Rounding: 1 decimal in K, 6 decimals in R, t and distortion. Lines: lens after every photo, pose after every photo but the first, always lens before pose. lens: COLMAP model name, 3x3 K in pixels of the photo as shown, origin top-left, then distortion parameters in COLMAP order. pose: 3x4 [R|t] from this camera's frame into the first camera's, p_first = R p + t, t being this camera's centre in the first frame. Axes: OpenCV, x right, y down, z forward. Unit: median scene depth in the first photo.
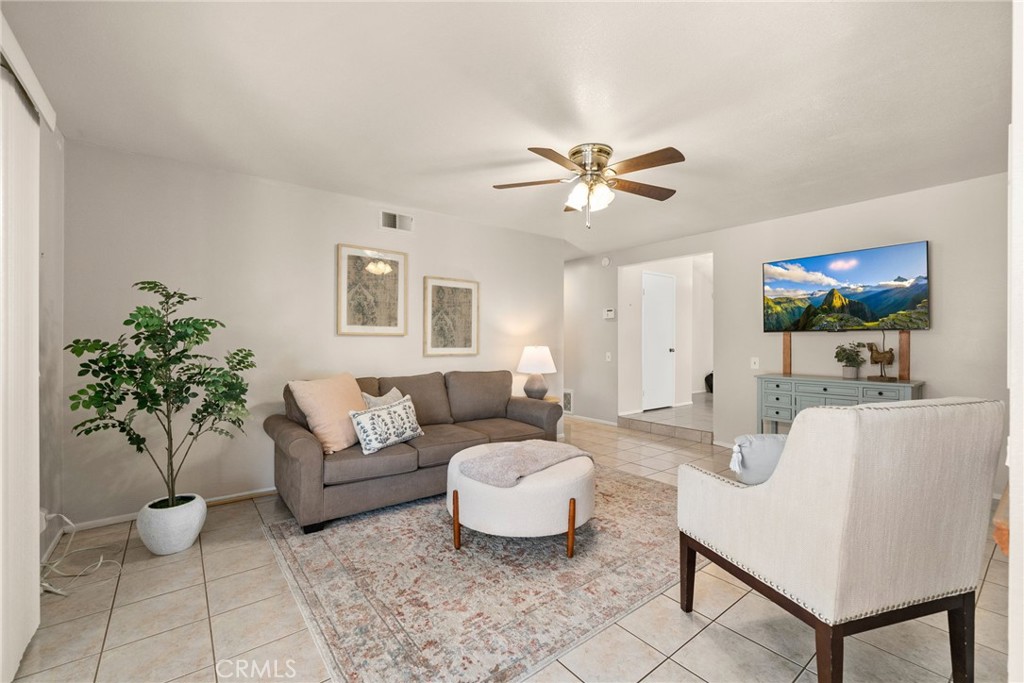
lens RADIAL K [[426.4, 0, 515.2], [0, 426.4, 341.8], [0, 0, 1]] dist [0.002990, 0.000506]
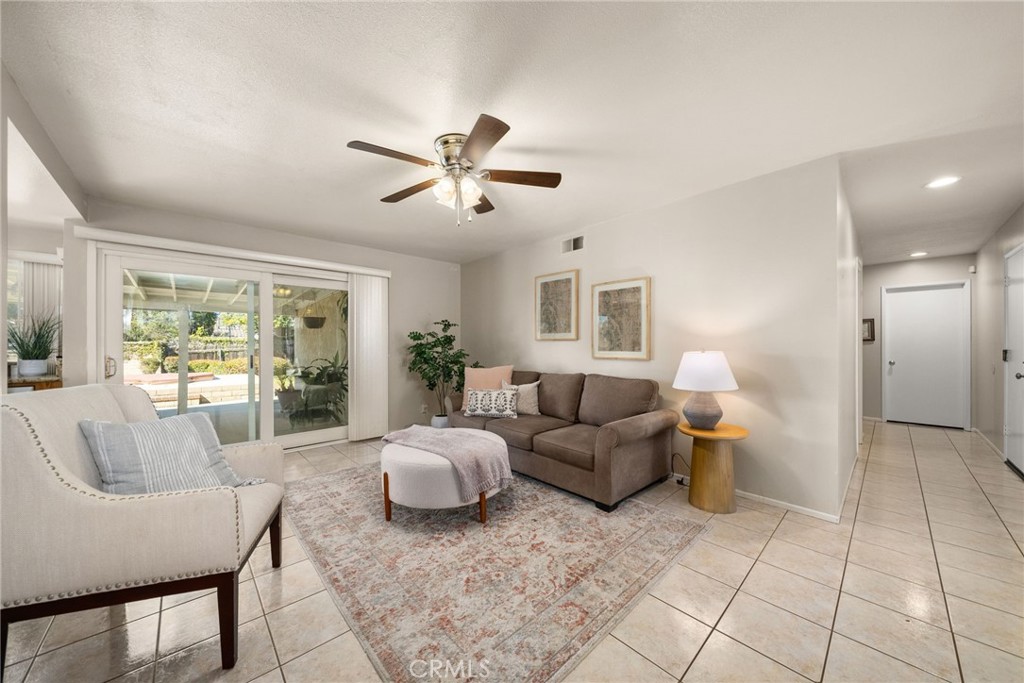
lens RADIAL K [[353.0, 0, 512.9], [0, 353.0, 344.0], [0, 0, 1]] dist [-0.001858, 0.000005]
pose [[0.086127, -0.010400, -0.996230, 0.952123], [-0.001642, 0.999943, -0.010580, 0.009312], [0.996283, 0.002547, 0.086105, 1.032784]]
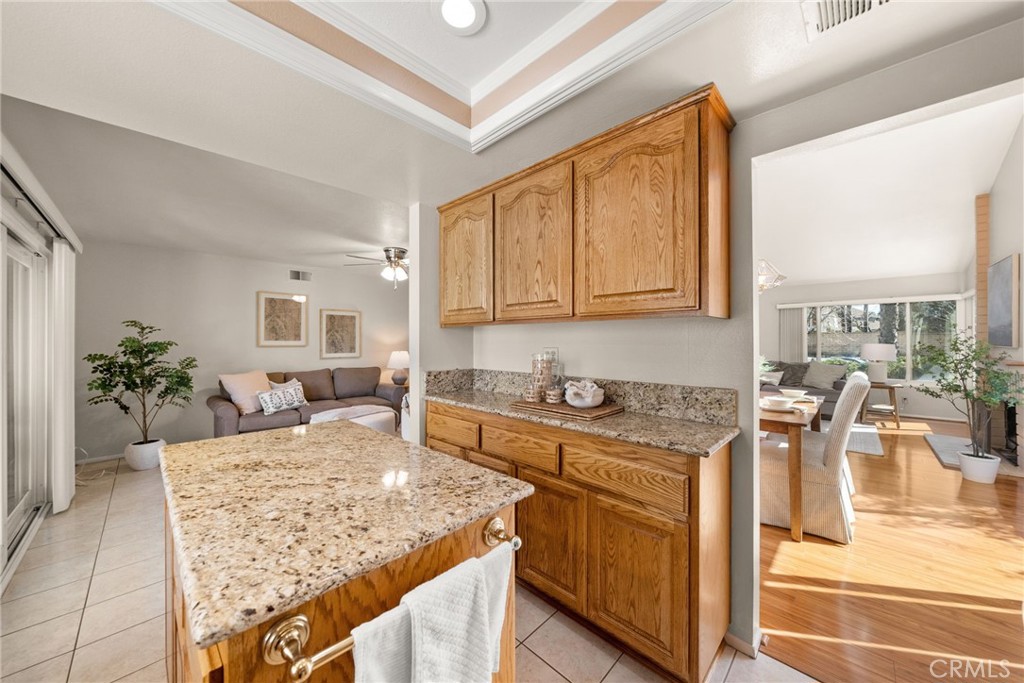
lens RADIAL K [[353.0, 0, 508.7], [0, 353.0, 339.4], [0, 0, 1]] dist [-0.001858, 0.000005]
pose [[0.992151, -0.005233, 0.124935, 0.463910], [0.006252, 0.999950, -0.007769, -0.035250], [-0.124888, 0.008489, 0.992134, -0.581780]]
